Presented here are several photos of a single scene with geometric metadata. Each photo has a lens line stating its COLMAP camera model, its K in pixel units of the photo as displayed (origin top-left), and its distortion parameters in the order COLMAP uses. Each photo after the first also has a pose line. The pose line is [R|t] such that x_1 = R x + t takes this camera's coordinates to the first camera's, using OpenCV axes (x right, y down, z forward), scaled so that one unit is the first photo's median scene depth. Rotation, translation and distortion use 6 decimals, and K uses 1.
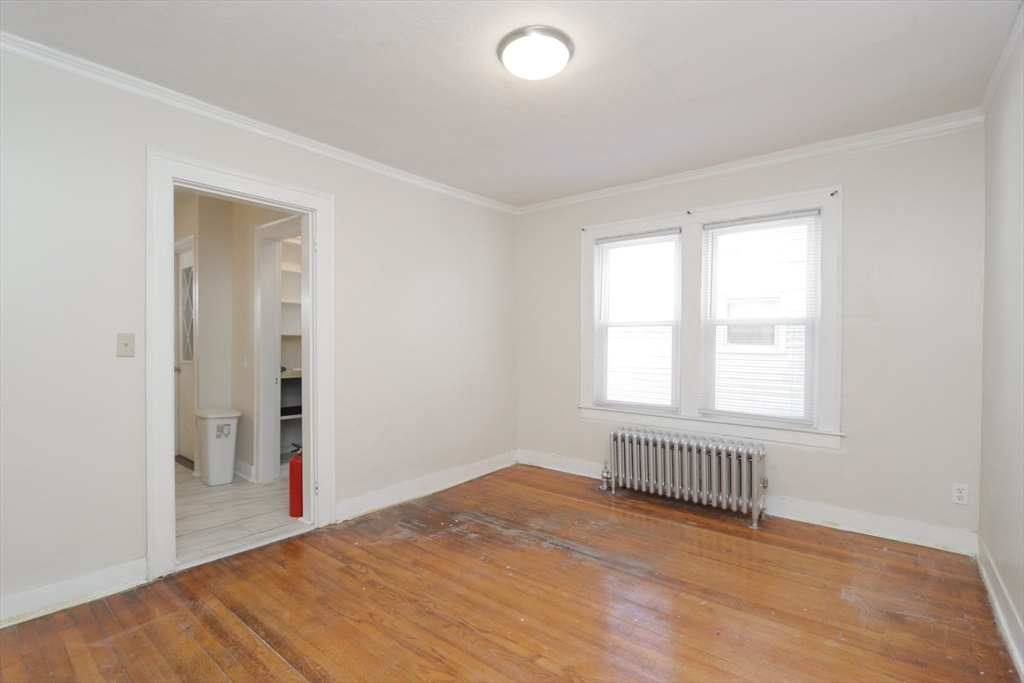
lens RADIAL K [[468.2, 0, 511.1], [0, 468.2, 355.7], [0, 0, 1]] dist [-0.013041, 0.000847]
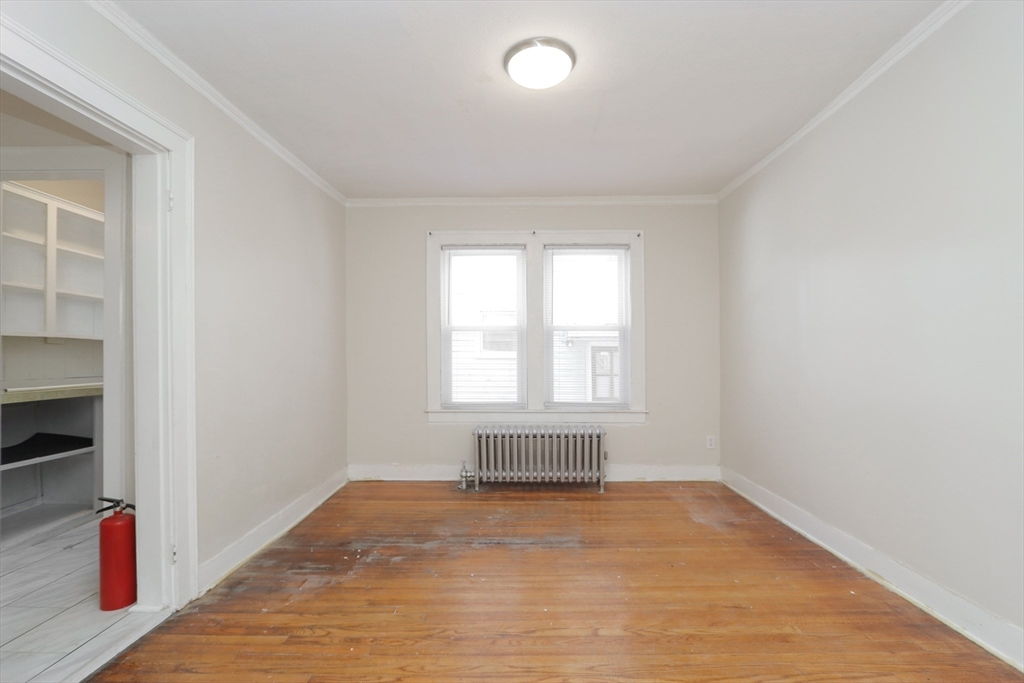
lens RADIAL K [[468.2, 0, 511.1], [0, 468.2, 355.7], [0, 0, 1]] dist [-0.013041, 0.000847]
pose [[0.793942, -0.013009, 0.607854, -0.446258], [0.025243, 0.999614, -0.011578, 0.011458], [-0.607469, 0.024536, 0.793964, 0.147741]]
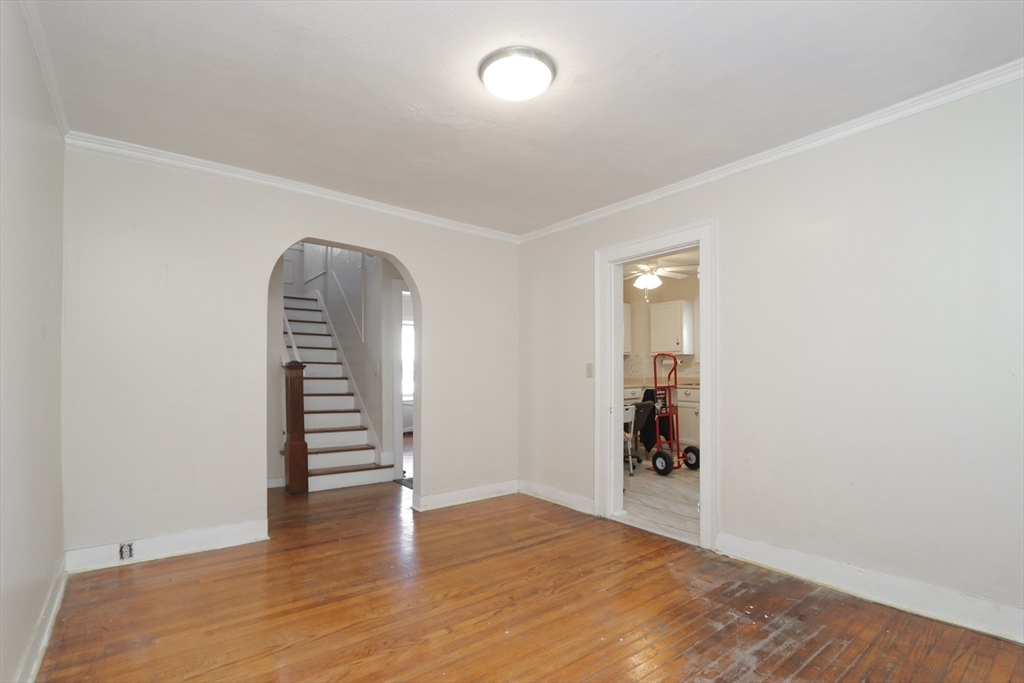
lens RADIAL K [[473.0, 0, 509.3], [0, 473.0, 349.1], [0, 0, 1]] dist [-0.016084, 0.000425]
pose [[-0.218565, -0.050886, -0.974495, 0.731812], [-0.019013, 0.998672, -0.047884, -0.007955], [0.975637, 0.008063, -0.219243, 0.838584]]
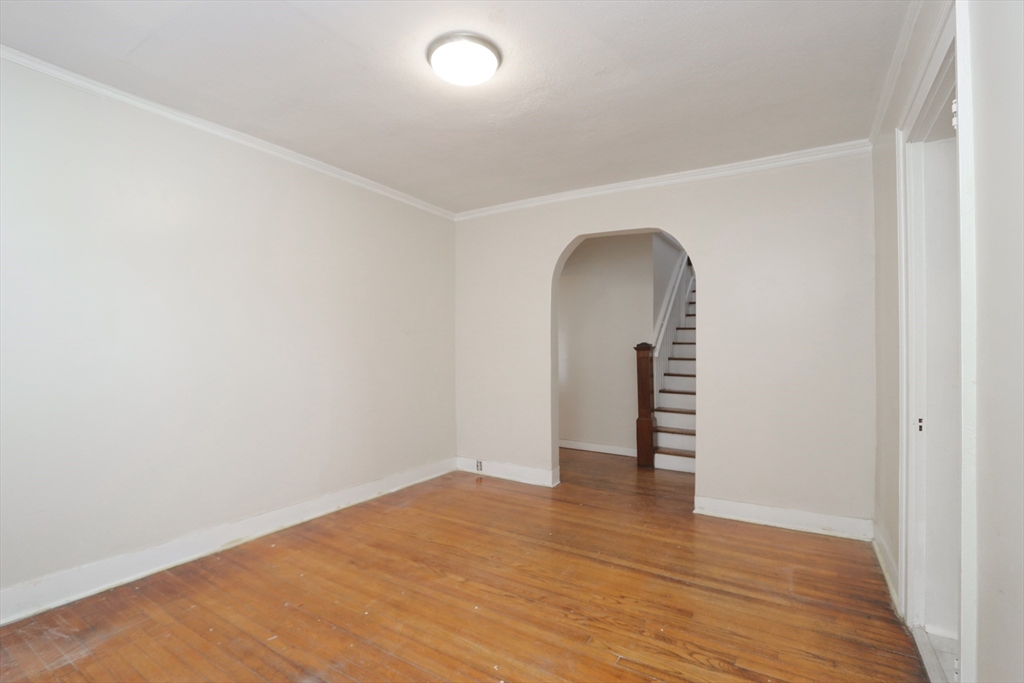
lens RADIAL K [[478.4, 0, 510.1], [0, 478.4, 338.6], [0, 0, 1]] dist [-0.017605, 0.000518]
pose [[-0.992646, -0.004660, -0.120964, 0.055359], [-0.002998, 0.999899, -0.013919, -0.020061], [0.121016, -0.013454, -0.992559, 1.426307]]
